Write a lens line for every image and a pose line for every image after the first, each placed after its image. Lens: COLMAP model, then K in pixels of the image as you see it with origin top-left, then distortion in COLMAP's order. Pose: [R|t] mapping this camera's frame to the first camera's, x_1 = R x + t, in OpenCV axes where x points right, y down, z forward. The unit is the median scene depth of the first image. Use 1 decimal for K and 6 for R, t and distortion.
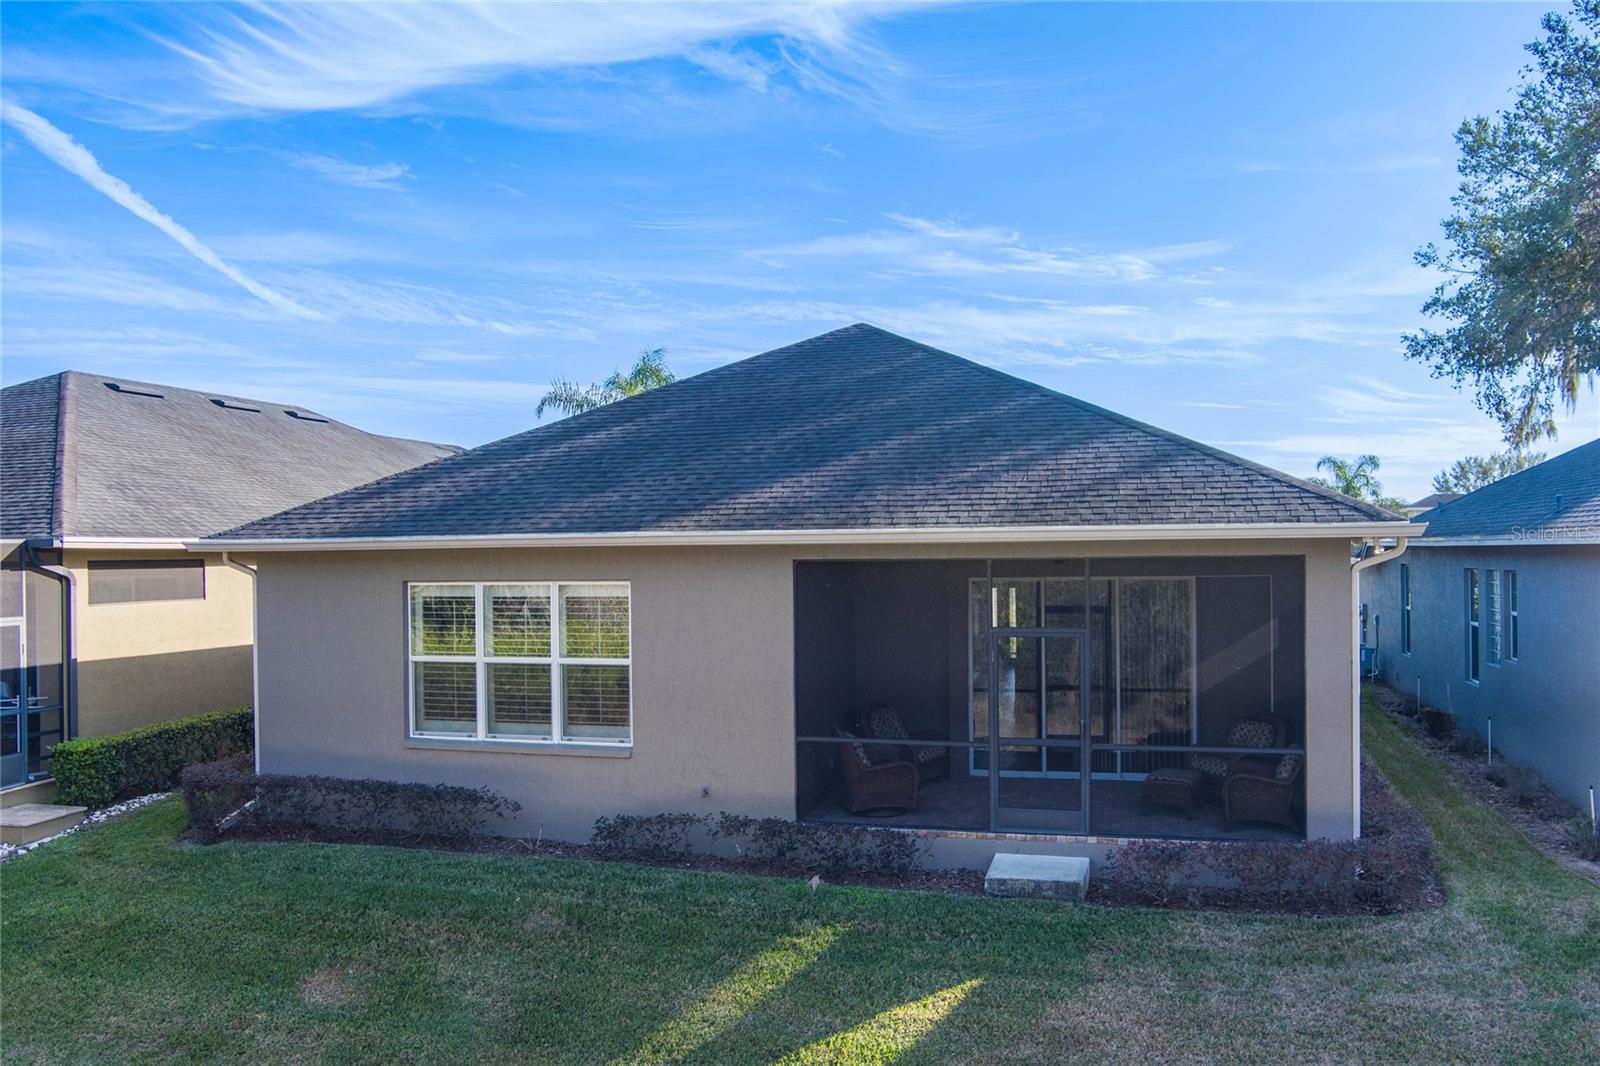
lens RADIAL K [[1312.9, 0, 800.0], [0, 1312.9, 533.0], [0, 0, 1]] dist [-0.065129, 0.002928]
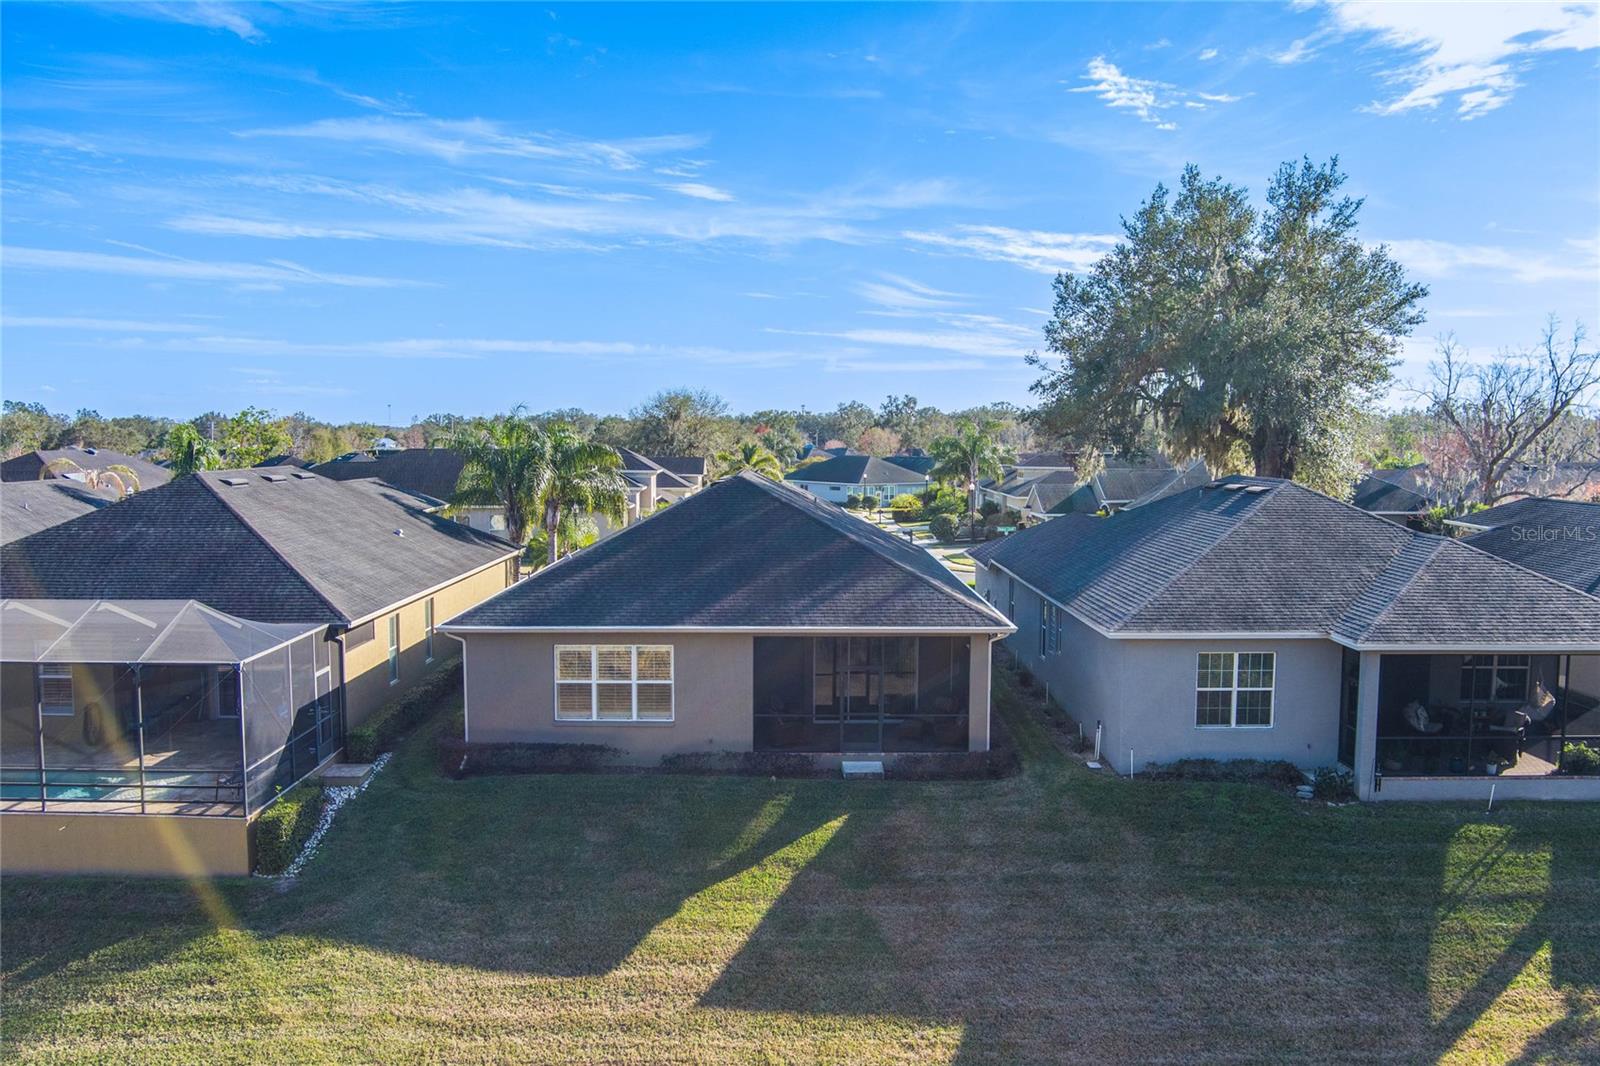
lens RADIAL K [[1312.9, 0, 800.0], [0, 1312.9, 533.0], [0, 0, 1]] dist [-0.065129, 0.002928]
pose [[0.962938, -0.010344, 0.269526, -0.558627], [-0.014063, 0.995980, 0.088467, -0.373452], [-0.269357, -0.088978, 0.958921, -1.207417]]
